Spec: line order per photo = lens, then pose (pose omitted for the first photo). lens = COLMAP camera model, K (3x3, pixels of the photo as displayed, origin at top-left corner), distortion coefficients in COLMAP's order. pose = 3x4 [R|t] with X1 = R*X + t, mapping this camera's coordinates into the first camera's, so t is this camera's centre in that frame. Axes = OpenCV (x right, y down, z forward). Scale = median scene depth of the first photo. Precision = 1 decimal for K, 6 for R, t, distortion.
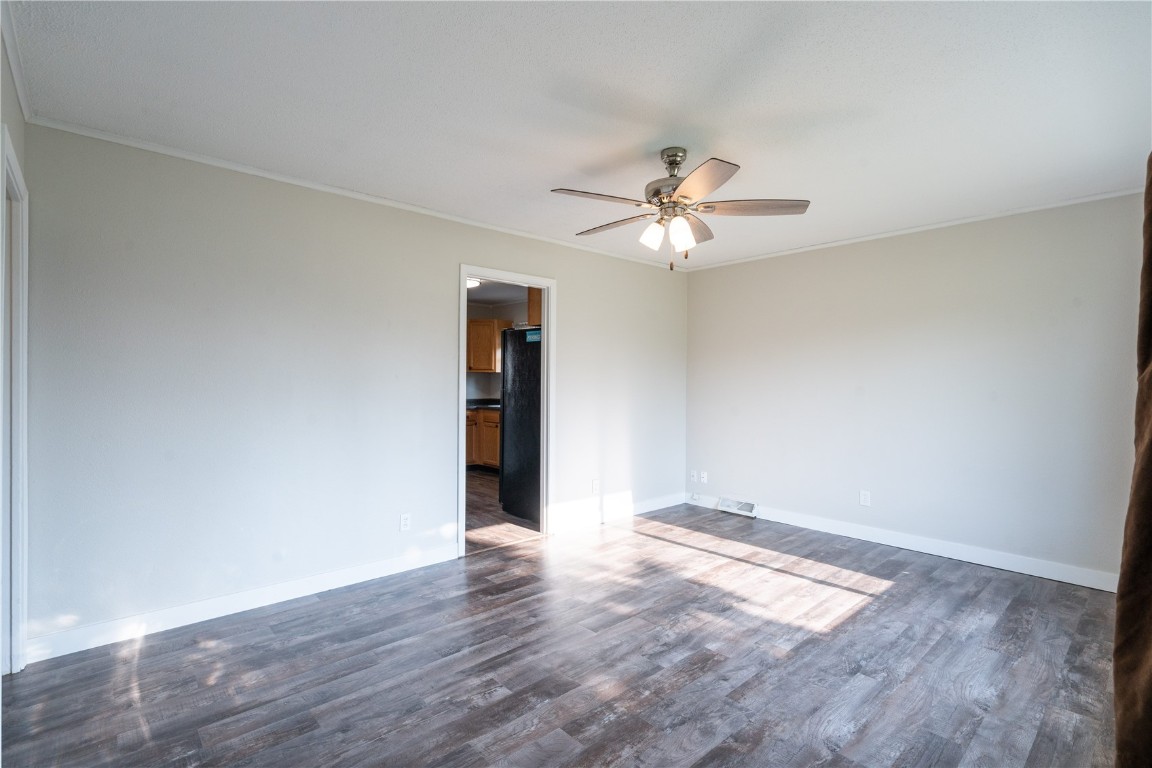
lens RADIAL K [[532.1, 0, 576.0], [0, 532.1, 384.0], [0, 0, 1]] dist [-0.007392, 0.000554]
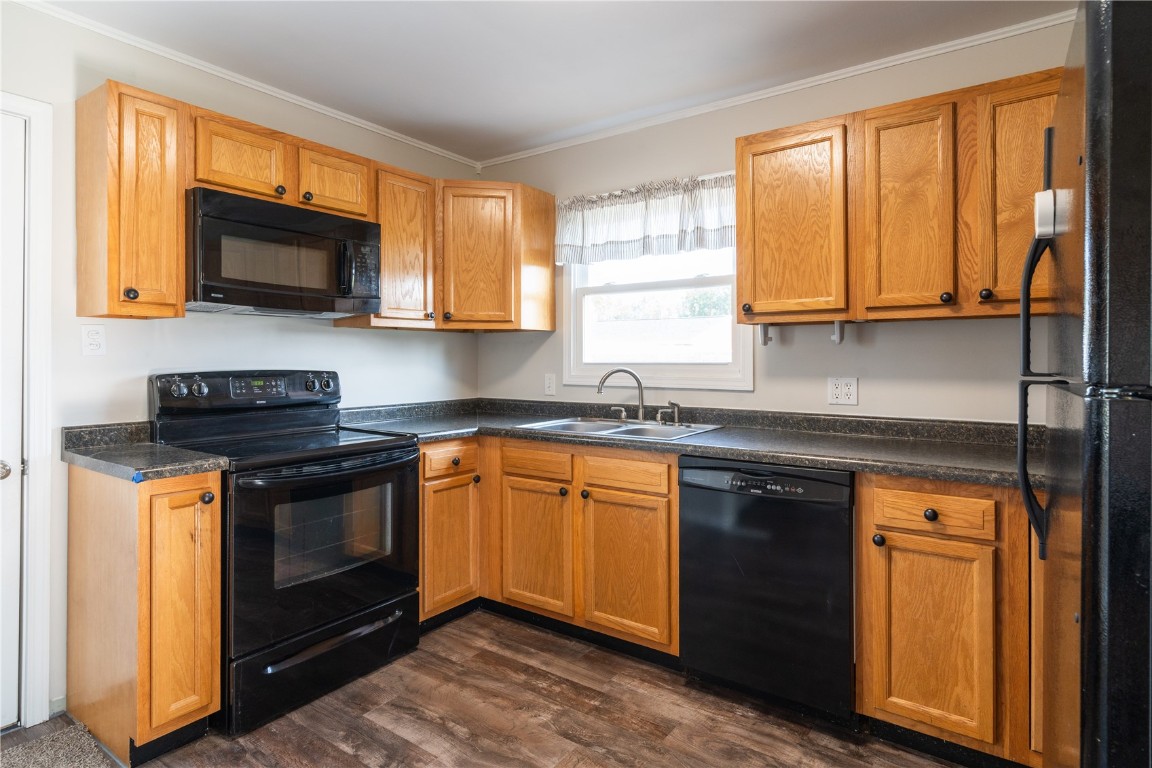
lens RADIAL K [[607.4, 0, 578.7], [0, 607.4, 358.6], [0, 0, 1]] dist [0.002394, 0.000633]
pose [[0.976410, -0.004977, 0.215869, -0.547066], [0.005965, 0.999975, -0.003924, -0.000034], [-0.215844, 0.005120, 0.976415, 1.601646]]
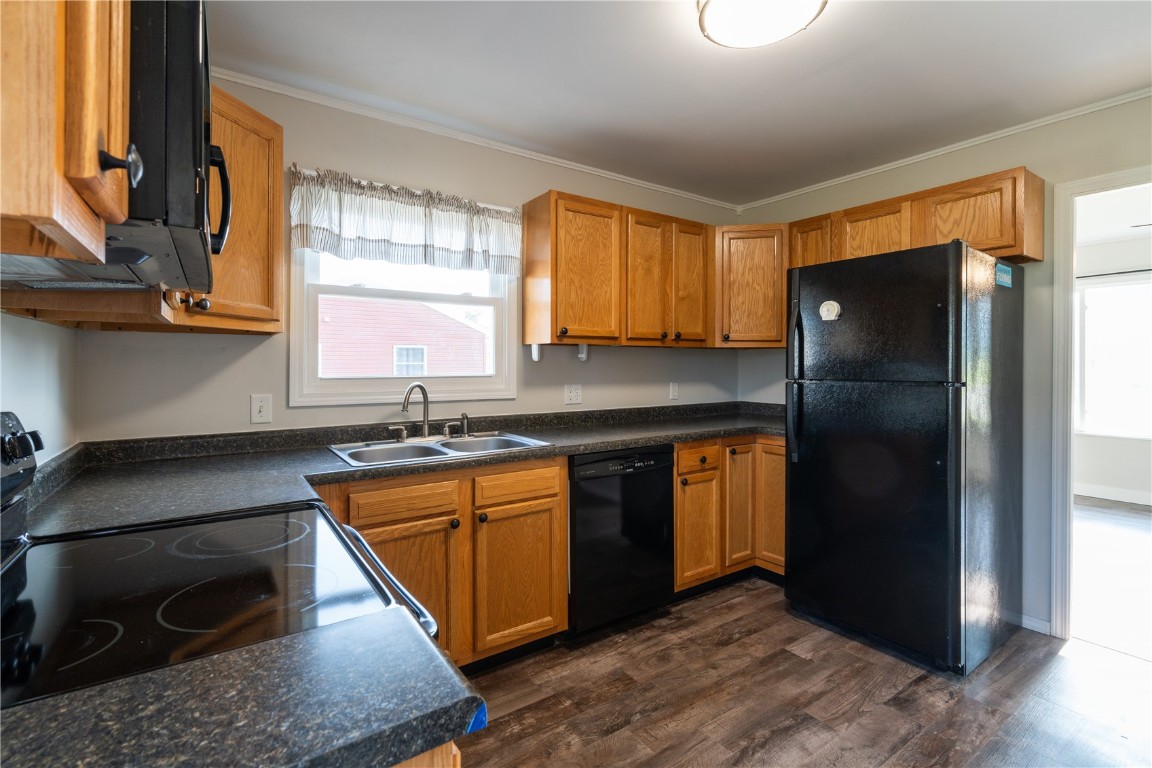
lens RADIAL K [[529.9, 0, 577.2], [0, 529.9, 366.8], [0, 0, 1]] dist [-0.005145, 0.000618]
pose [[0.130699, -0.011293, 0.991358, -1.053319], [0.005128, 0.999929, 0.010714, -0.020649], [-0.991409, 0.003684, 0.130747, 2.246330]]
